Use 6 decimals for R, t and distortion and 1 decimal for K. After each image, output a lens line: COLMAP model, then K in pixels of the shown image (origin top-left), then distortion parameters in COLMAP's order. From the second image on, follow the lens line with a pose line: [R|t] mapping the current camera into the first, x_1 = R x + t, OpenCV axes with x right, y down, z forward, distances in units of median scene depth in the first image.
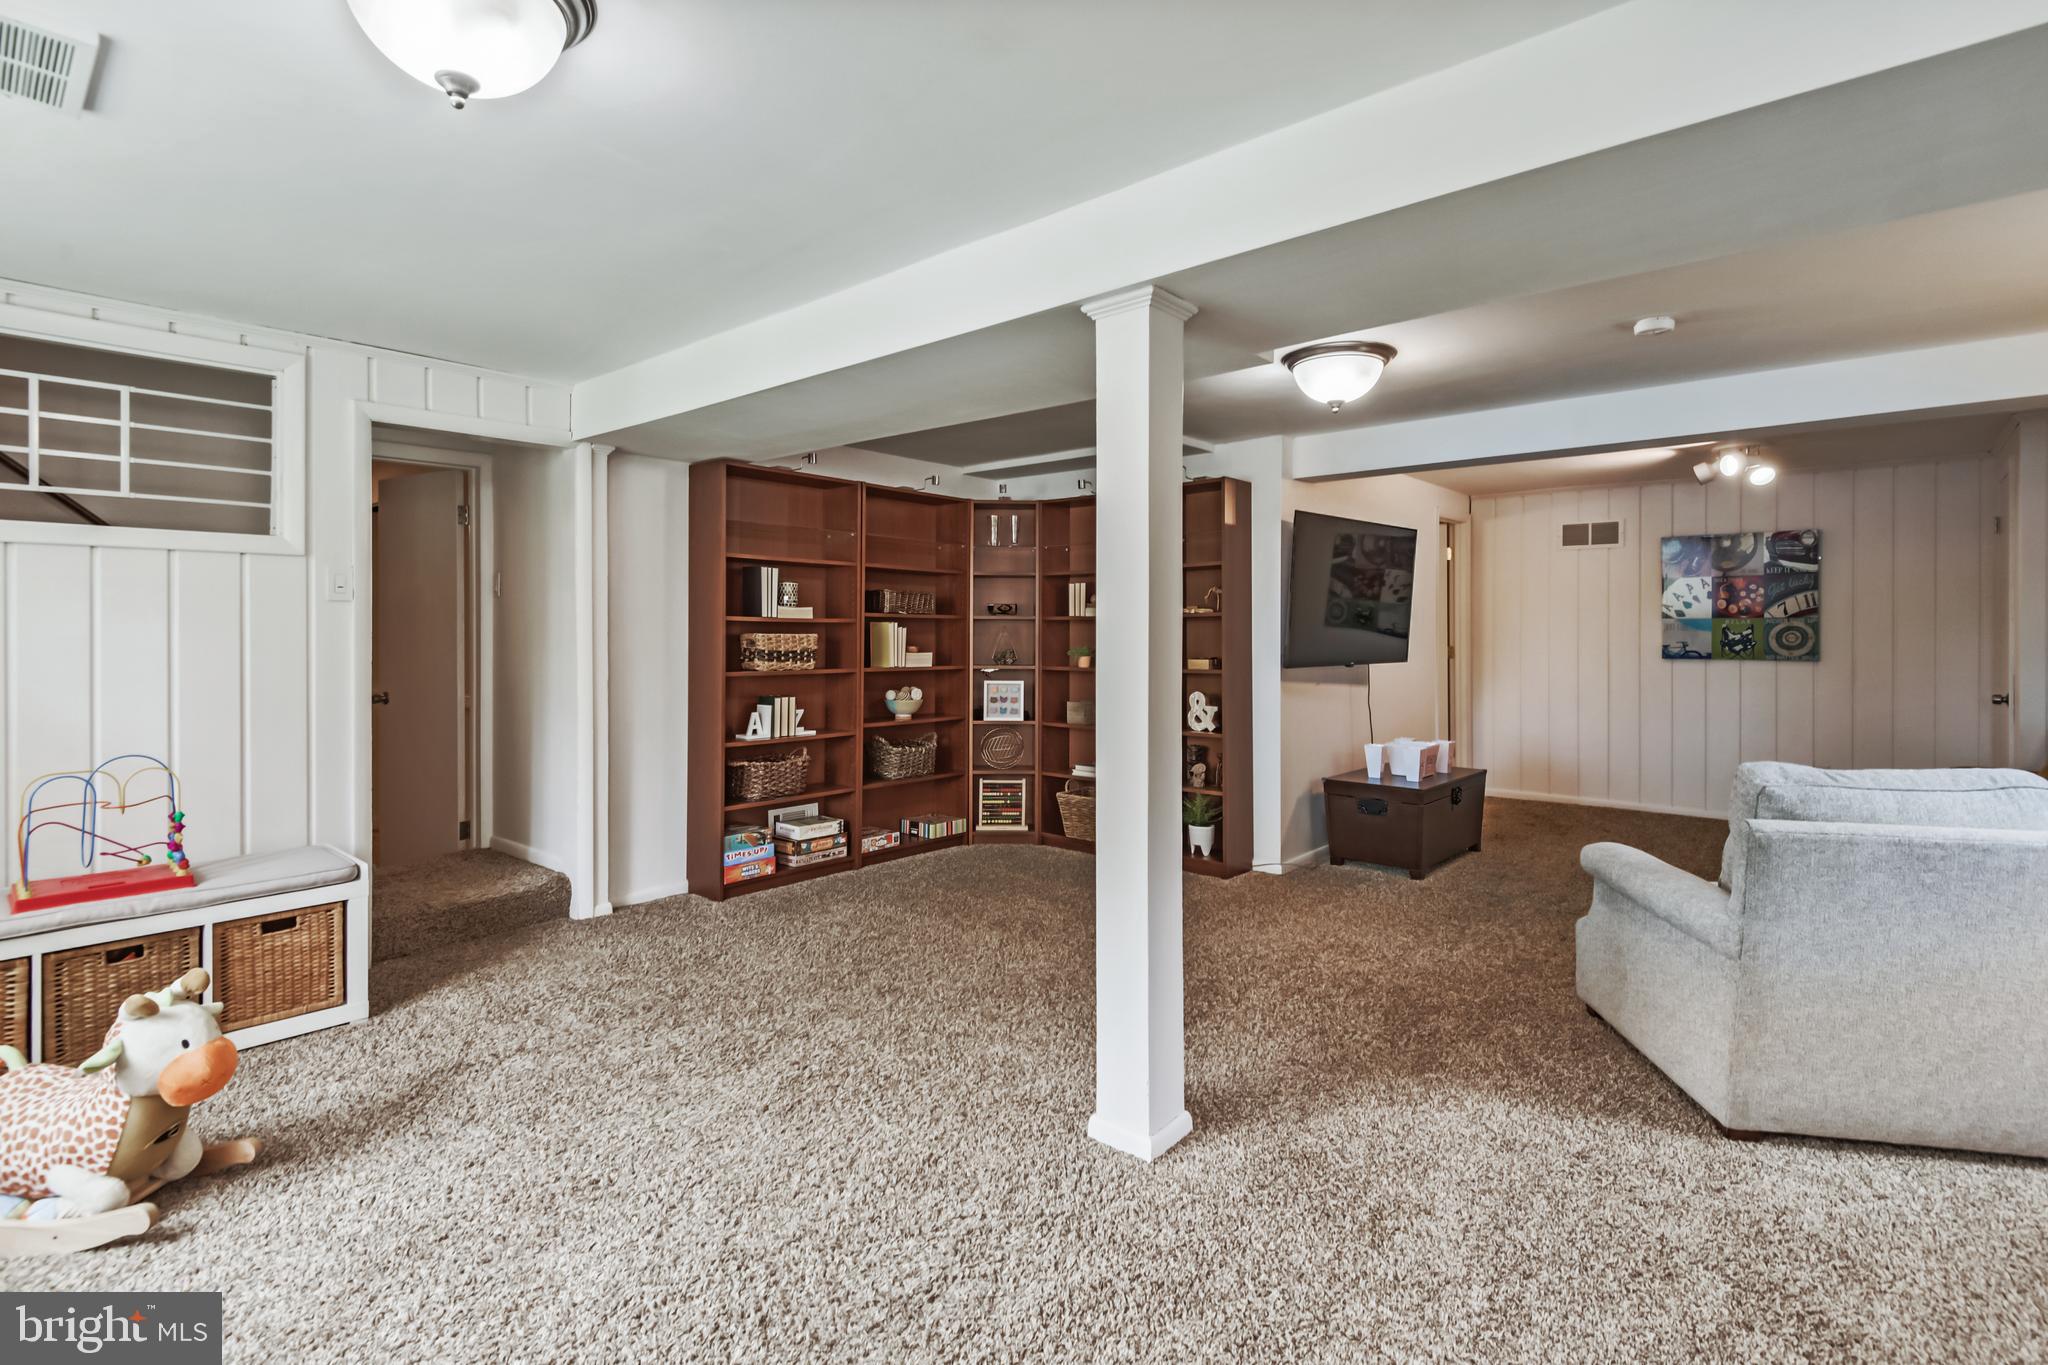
lens RADIAL K [[975.4, 0, 1022.3], [0, 975.4, 630.7], [0, 0, 1]] dist [0.001270, 0.000215]
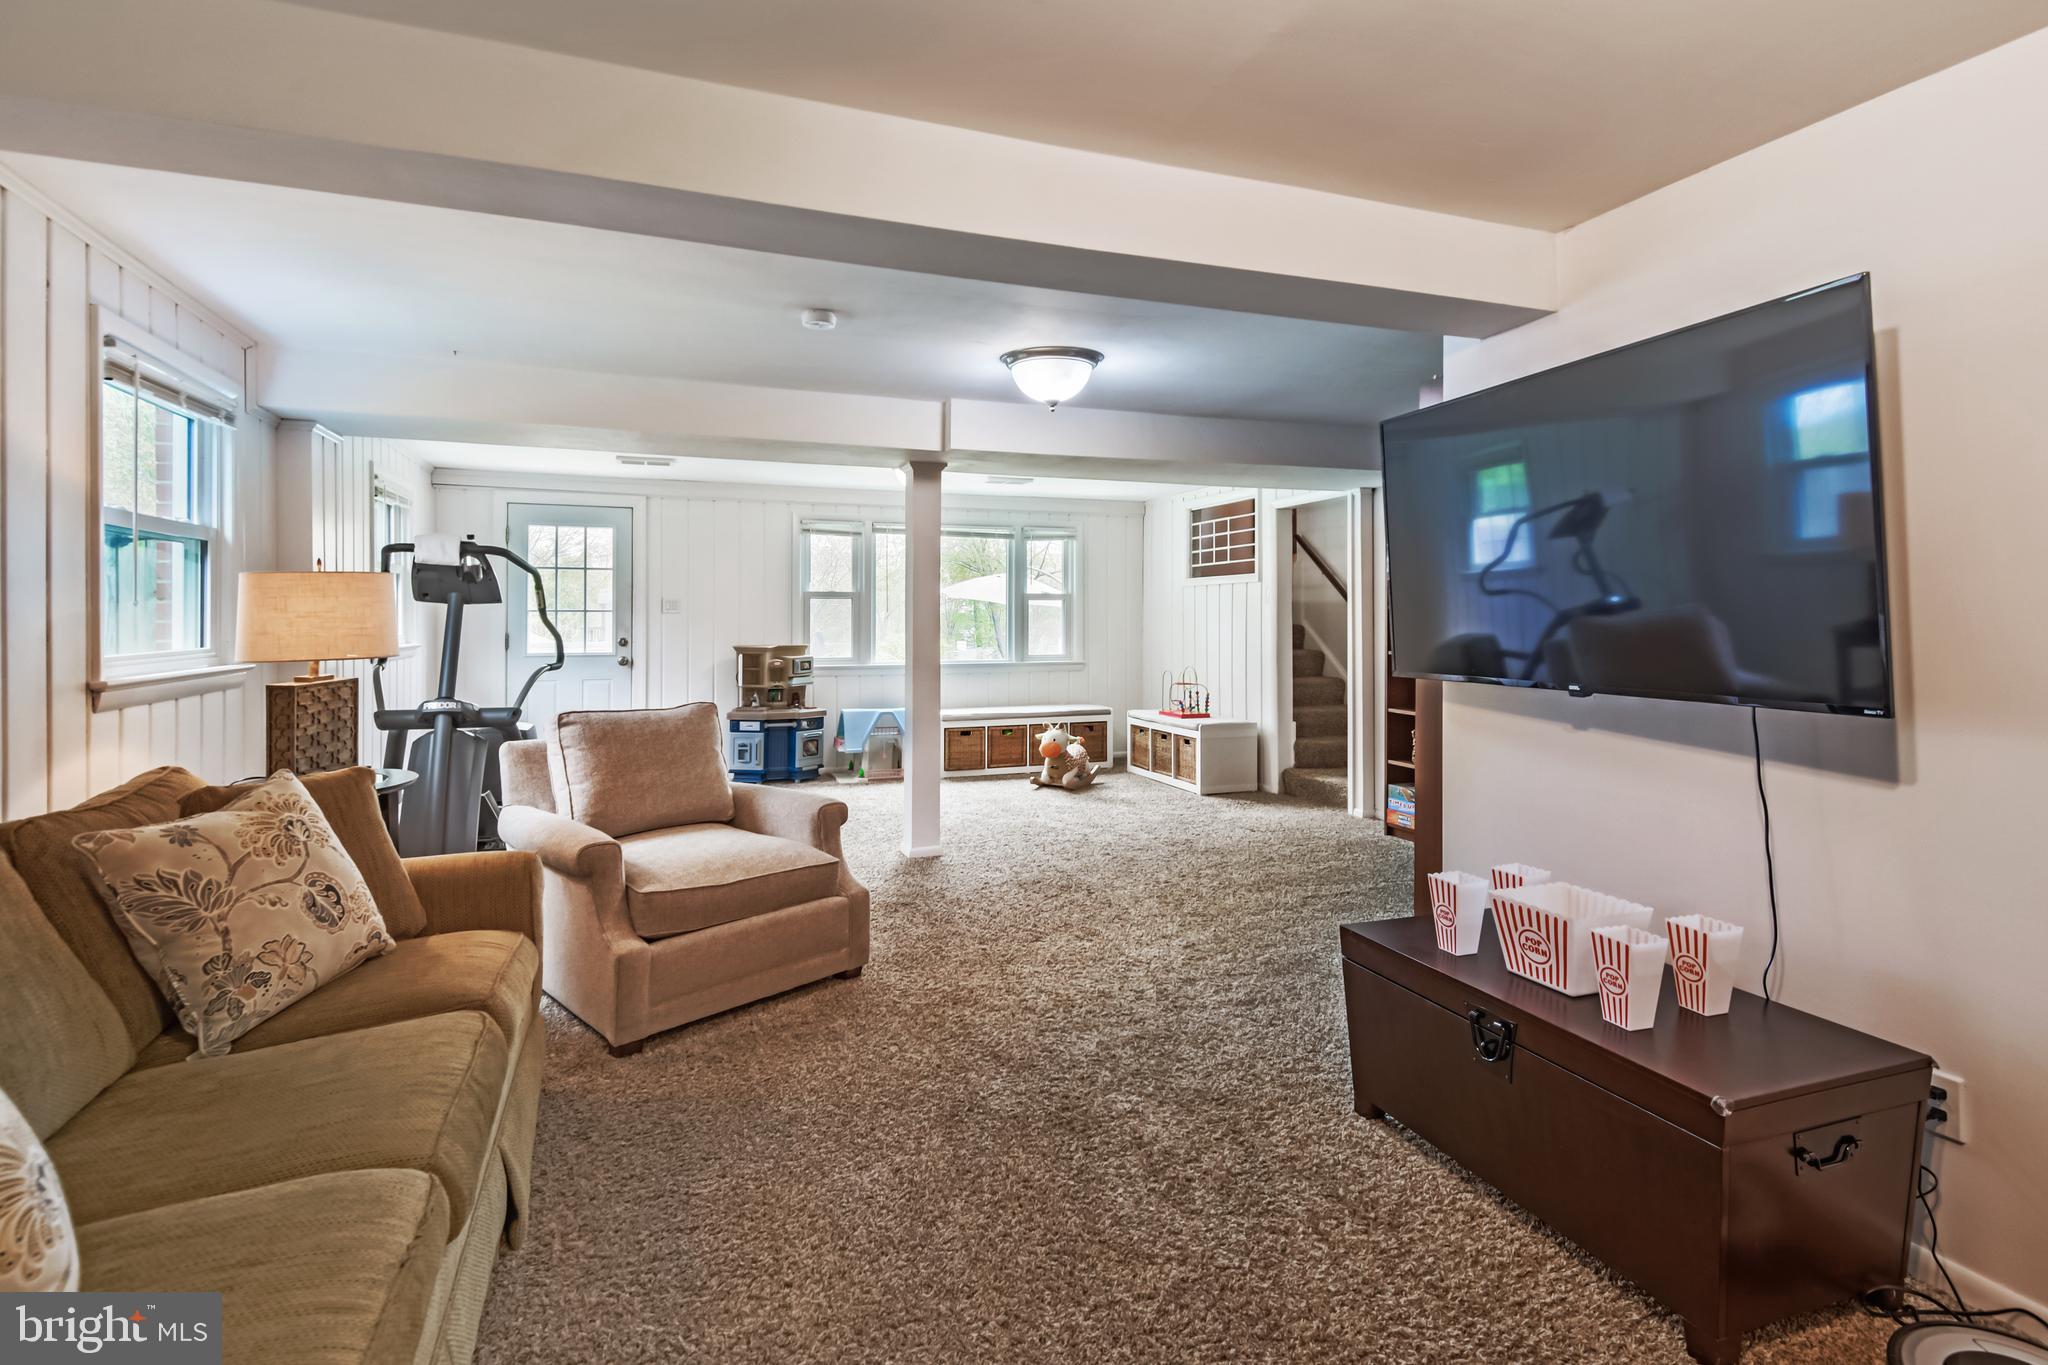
lens RADIAL K [[975.4, 0, 1009.6], [0, 975.4, 610.6], [0, 0, 1]] dist [0.001270, 0.000215]
pose [[-0.479013, -0.008255, -0.877769, 1.467174], [-0.004989, 0.999965, -0.006681, 0.000195], [0.877794, 0.001179, -0.479038, 1.684216]]
